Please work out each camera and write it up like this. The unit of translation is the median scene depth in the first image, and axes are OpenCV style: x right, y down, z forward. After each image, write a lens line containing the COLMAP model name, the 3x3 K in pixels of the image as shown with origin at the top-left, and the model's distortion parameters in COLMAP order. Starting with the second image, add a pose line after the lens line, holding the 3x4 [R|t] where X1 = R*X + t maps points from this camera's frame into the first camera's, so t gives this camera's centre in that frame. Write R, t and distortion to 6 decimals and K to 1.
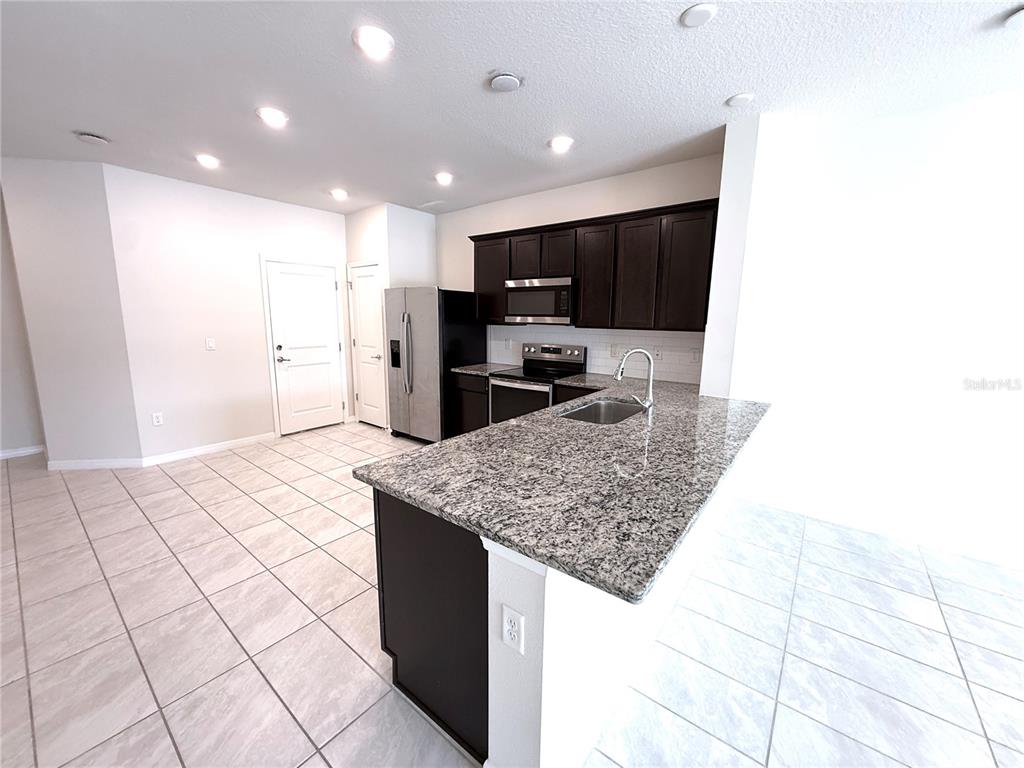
lens RADIAL K [[407.1, 0, 506.7], [0, 407.1, 379.9], [0, 0, 1]] dist [0.002142, -0.000099]
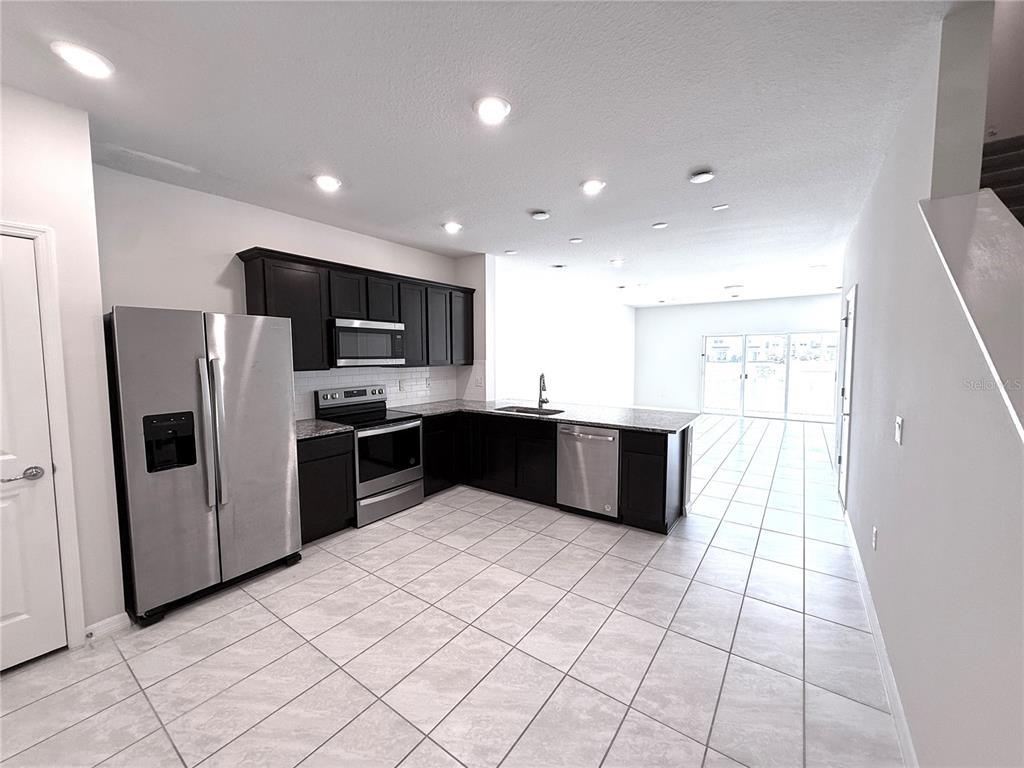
lens RADIAL K [[404.2, 0, 509.5], [0, 404.2, 382.3], [0, 0, 1]] dist [-0.001333, -0.000052]
pose [[-0.050936, -0.080398, 0.995461, -0.957683], [0.162314, 0.982835, 0.087684, -0.137243], [-0.985424, 0.166044, -0.037012, 0.751638]]
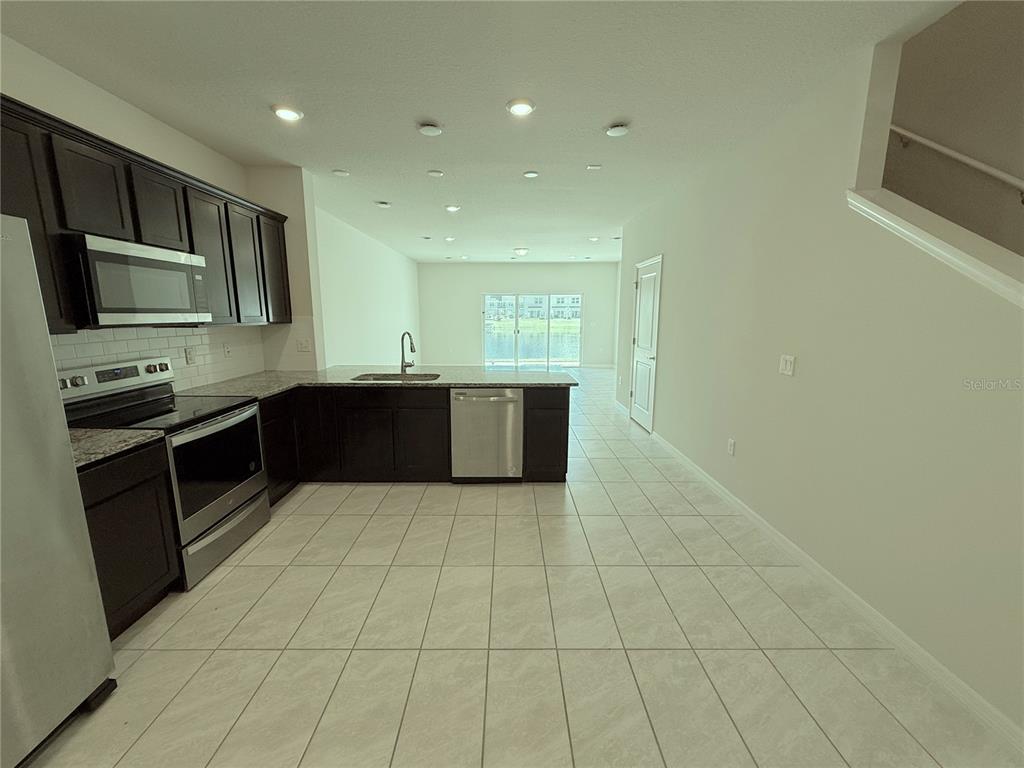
lens RADIAL K [[407.1, 0, 506.7], [0, 407.1, 379.9], [0, 0, 1]] dist [0.002142, -0.000099]
pose [[-0.627862, -0.140769, 0.765489, -0.724070], [0.115143, 0.955888, 0.270223, -0.170998], [-0.769761, 0.257803, -0.583957, 1.027197]]
